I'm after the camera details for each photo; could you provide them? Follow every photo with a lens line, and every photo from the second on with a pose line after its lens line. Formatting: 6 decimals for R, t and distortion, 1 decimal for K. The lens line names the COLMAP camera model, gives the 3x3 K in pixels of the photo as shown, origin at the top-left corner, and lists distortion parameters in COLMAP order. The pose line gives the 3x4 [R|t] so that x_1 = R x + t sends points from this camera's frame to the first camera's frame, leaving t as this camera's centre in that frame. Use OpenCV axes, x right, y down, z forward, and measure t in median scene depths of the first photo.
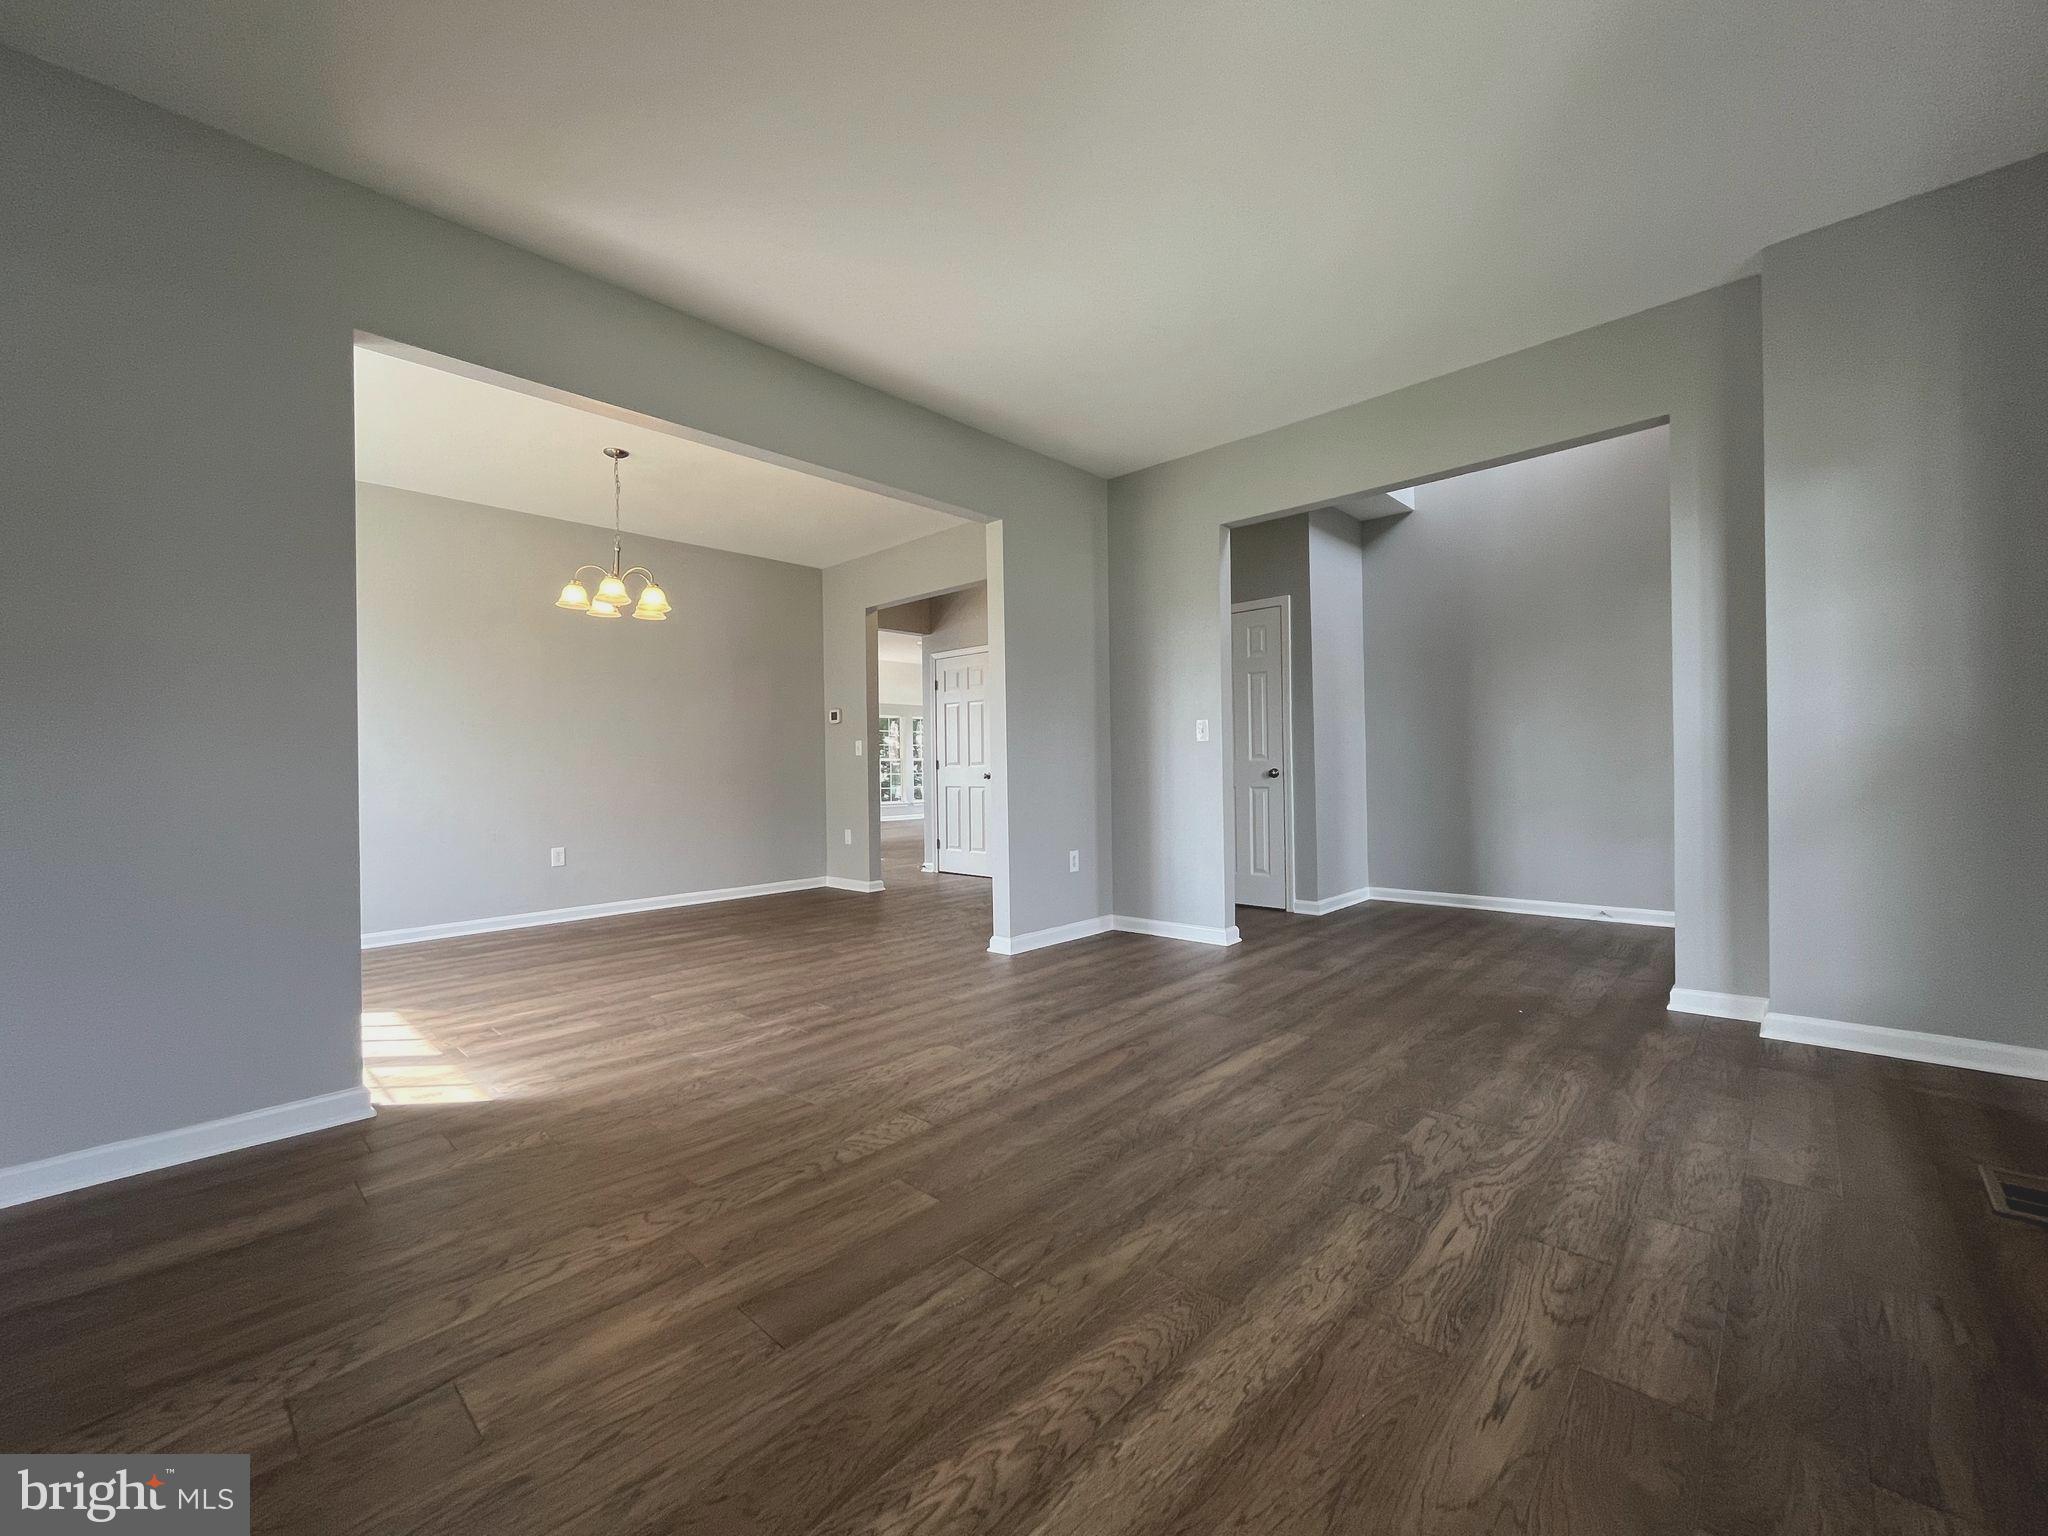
lens RADIAL K [[808.0, 0, 1012.1], [0, 808.0, 770.1], [0, 0, 1]] dist [-0.010991, -0.000086]
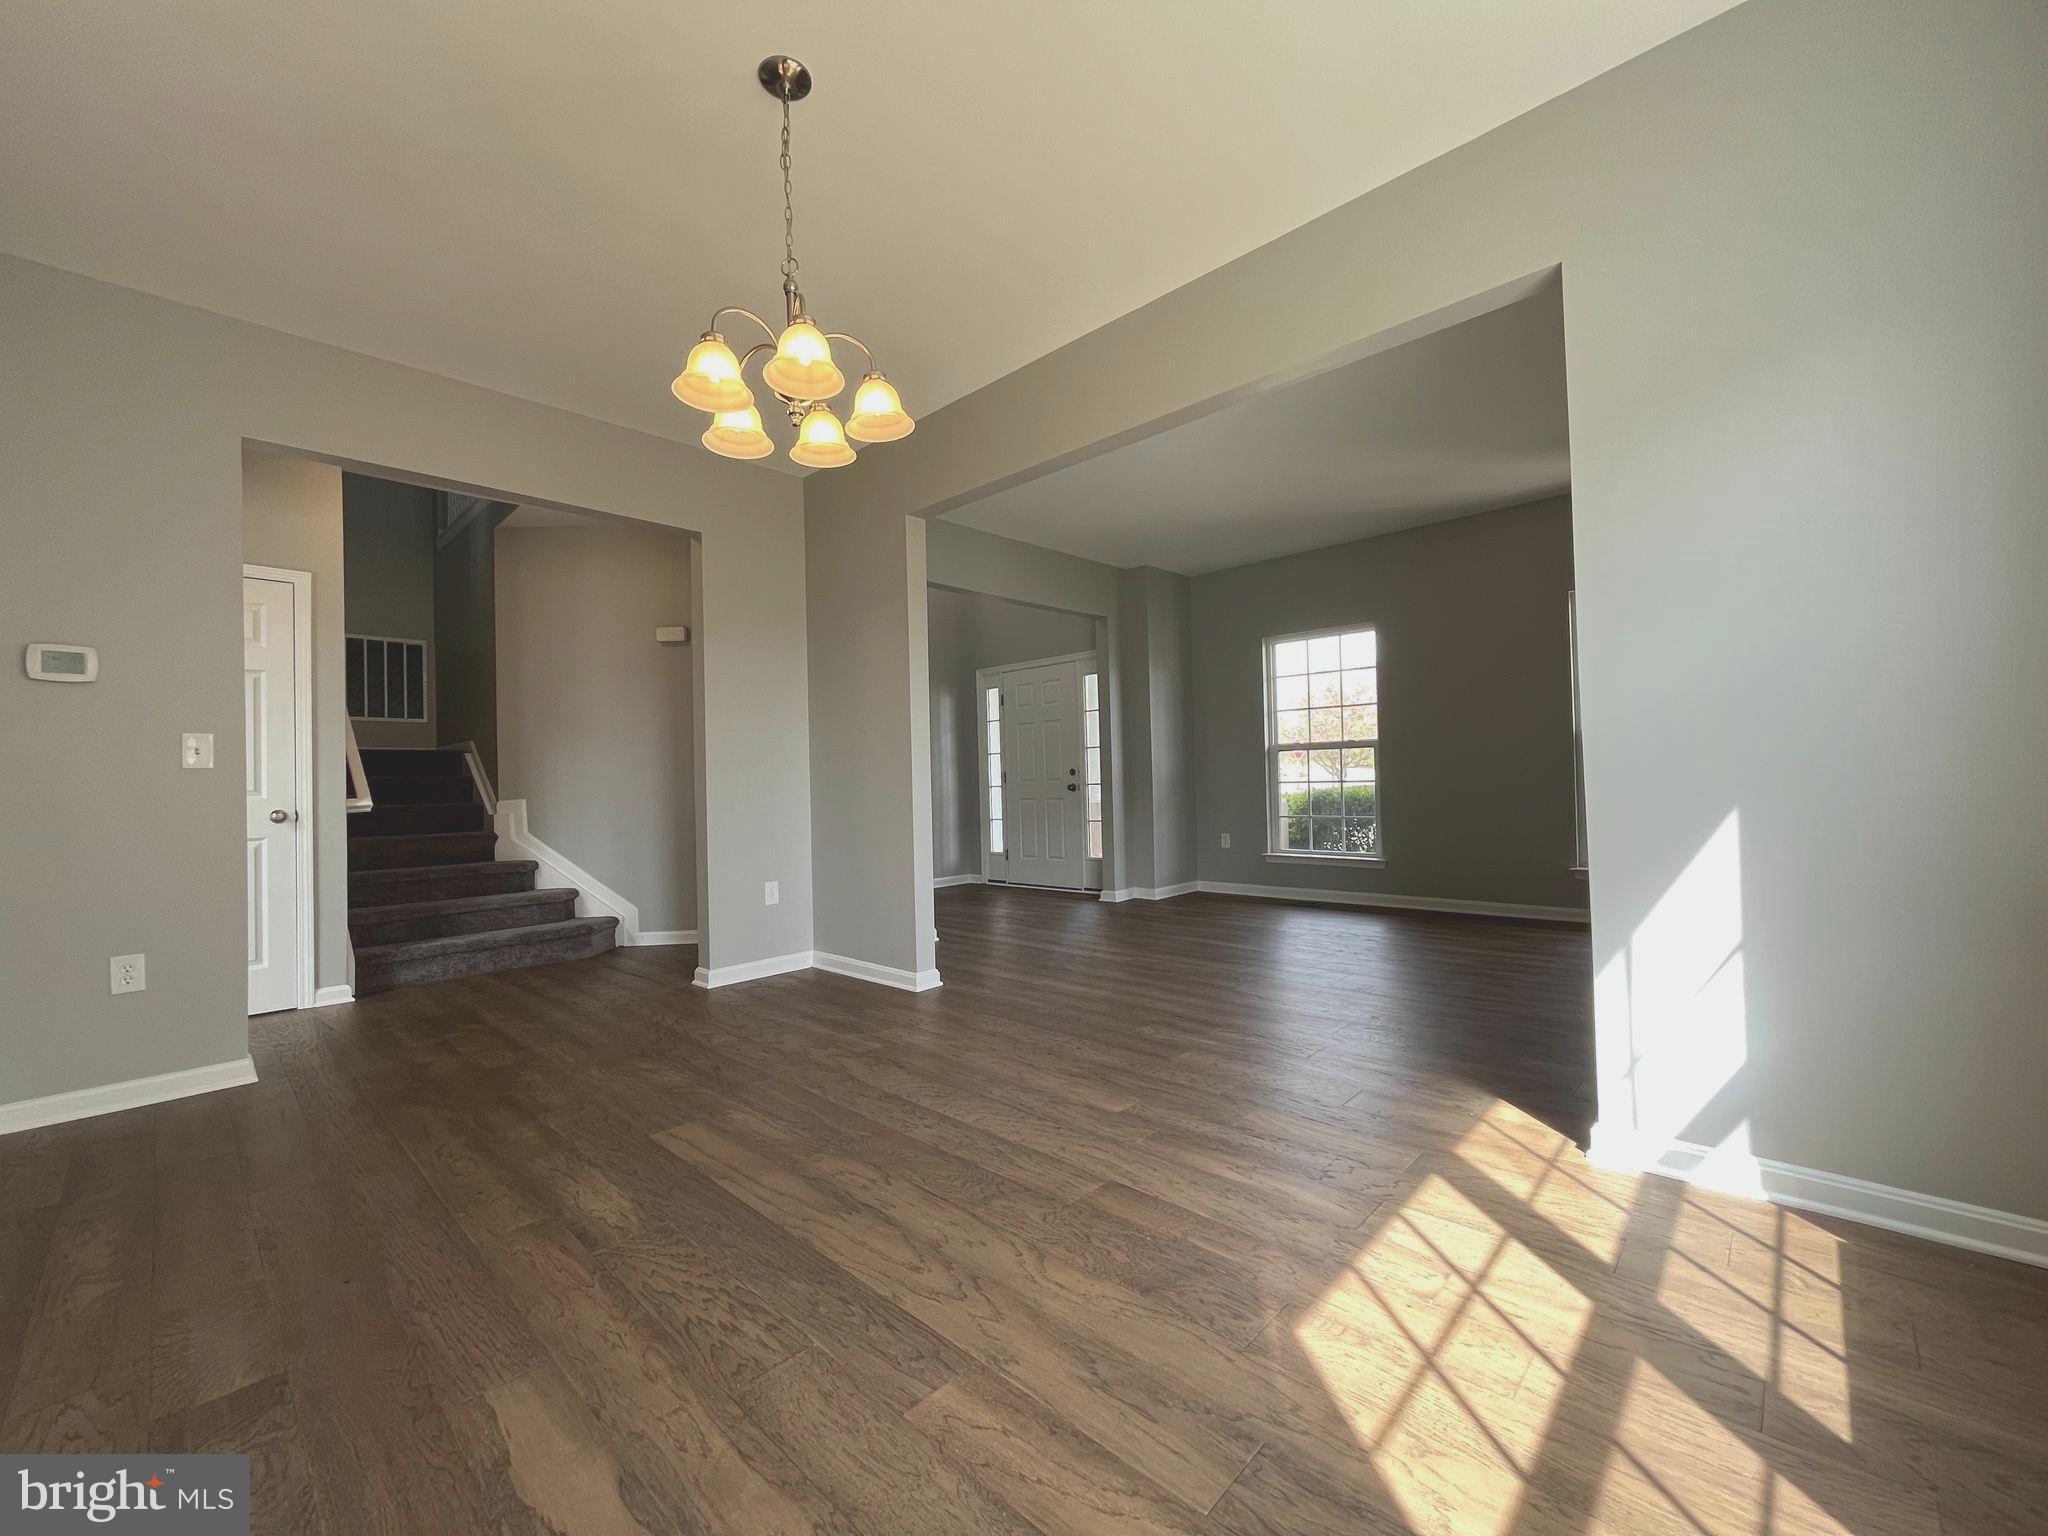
lens RADIAL K [[825.2, 0, 1016.8], [0, 825.2, 770.7], [0, 0, 1]] dist [-0.001823, -0.000635]
pose [[0.005224, 0.033610, 0.999421, -1.278014], [0.028561, 0.999022, -0.033746, 0.020444], [-0.999578, 0.028721, 0.004258, 1.199579]]
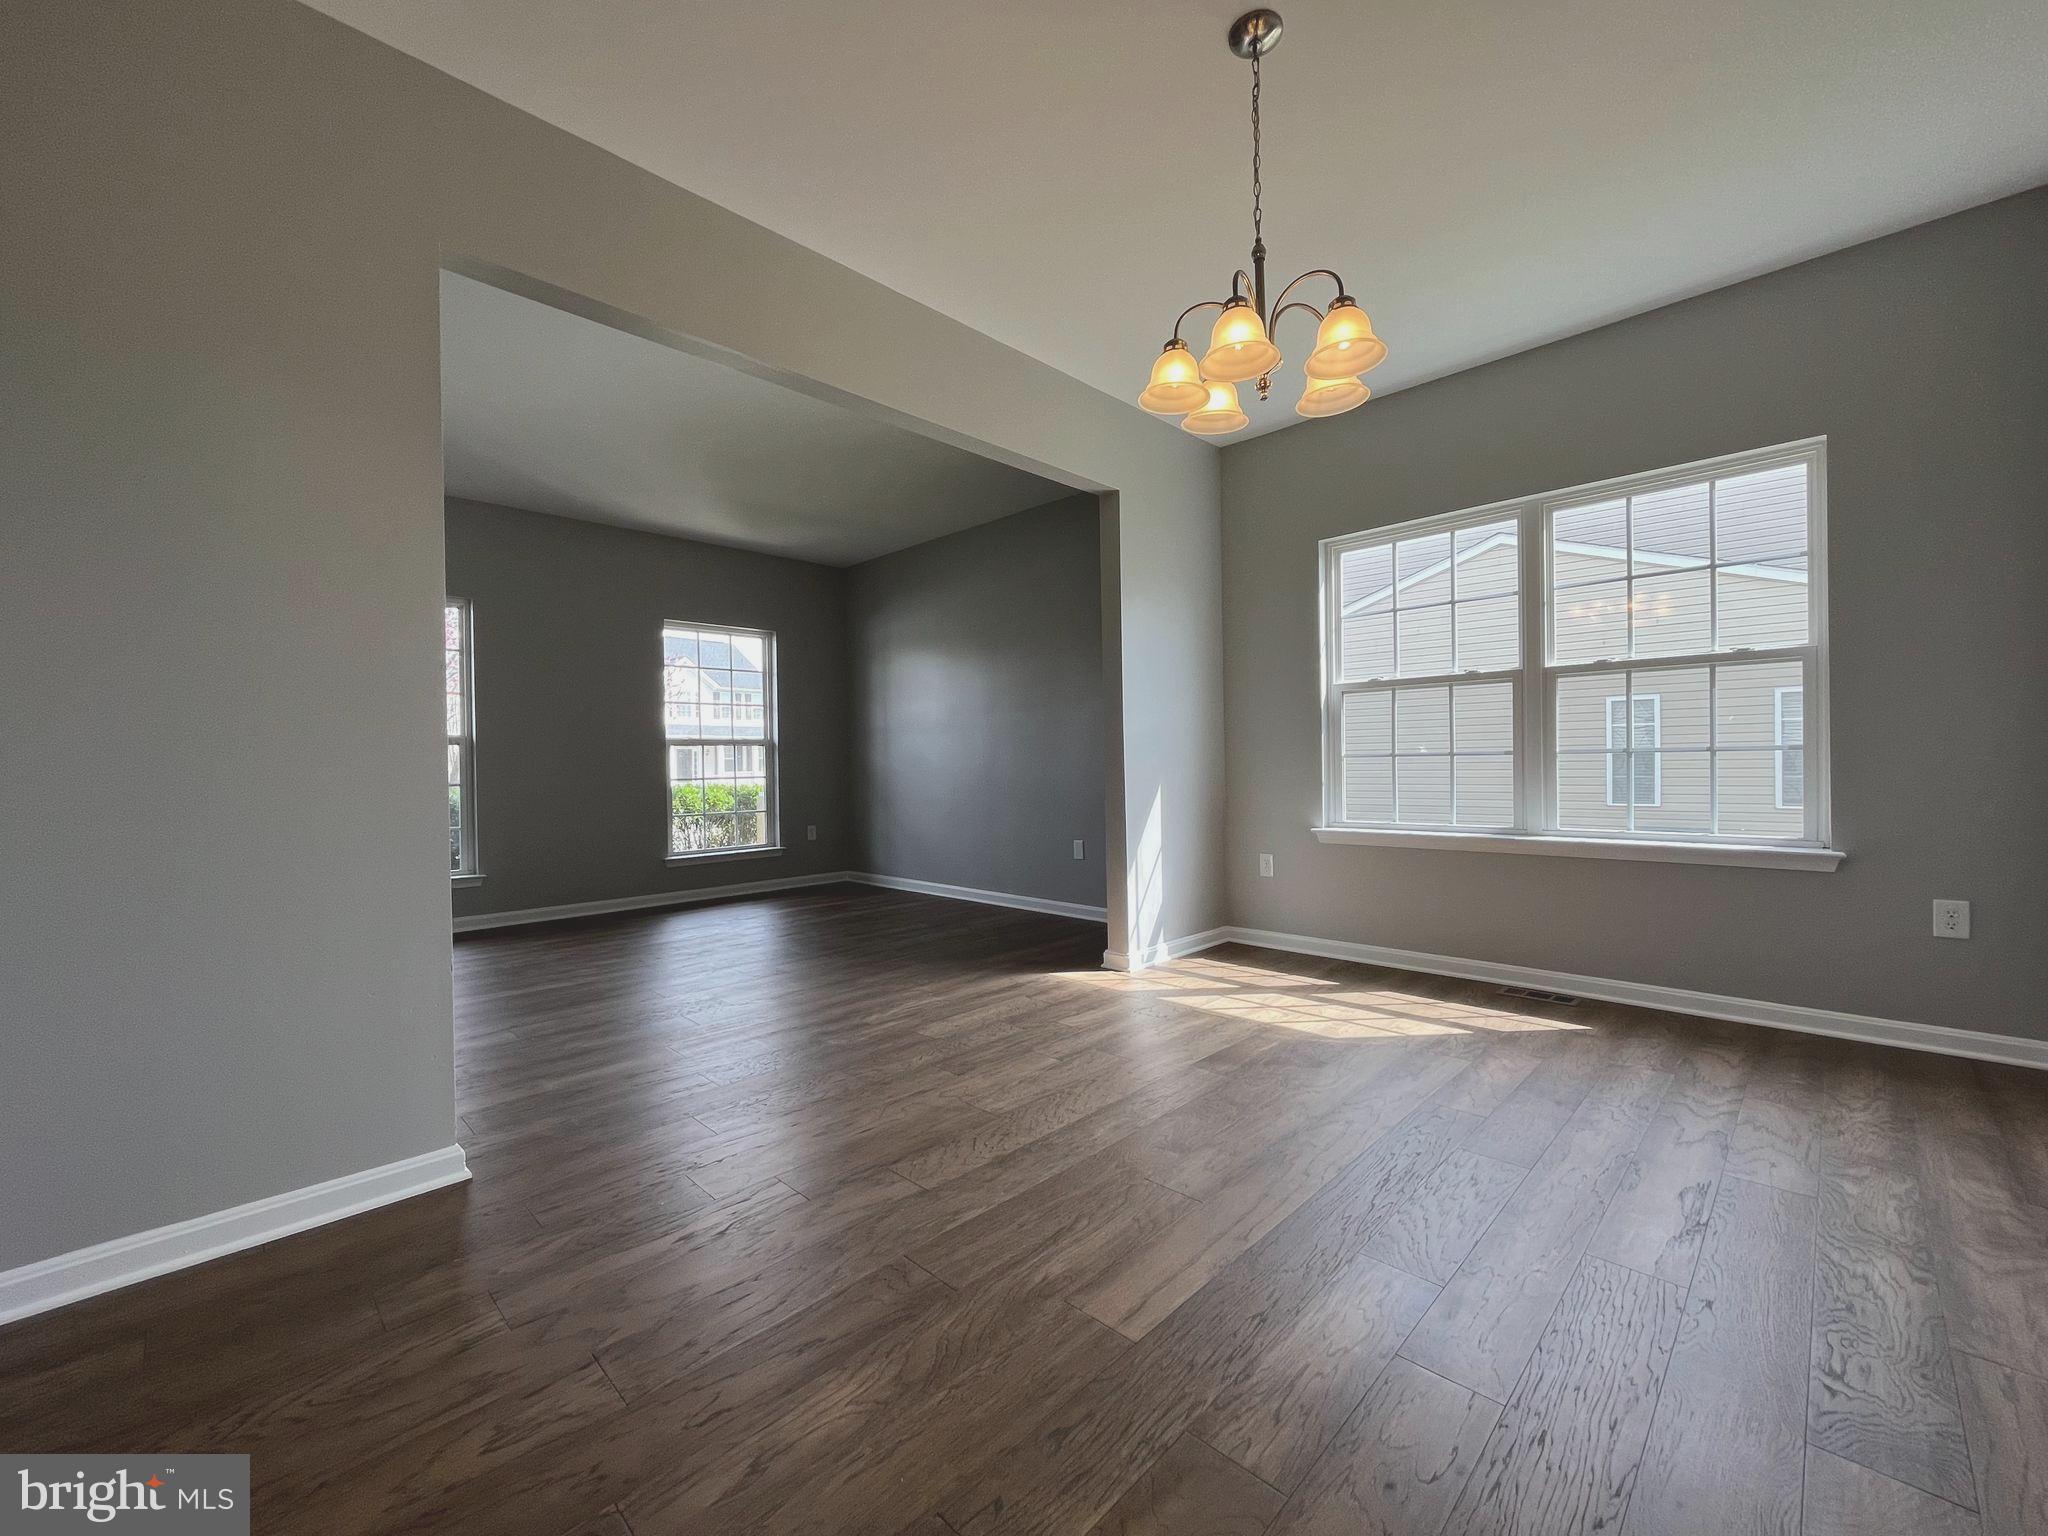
lens RADIAL K [[825.2, 0, 1016.8], [0, 825.2, 770.7], [0, 0, 1]] dist [-0.001823, -0.000635]
pose [[-0.999224, 0.033579, 0.020588, -0.485631], [0.033728, 0.999407, 0.006961, 0.002200], [-0.020342, 0.007650, -0.999764, 1.982363]]
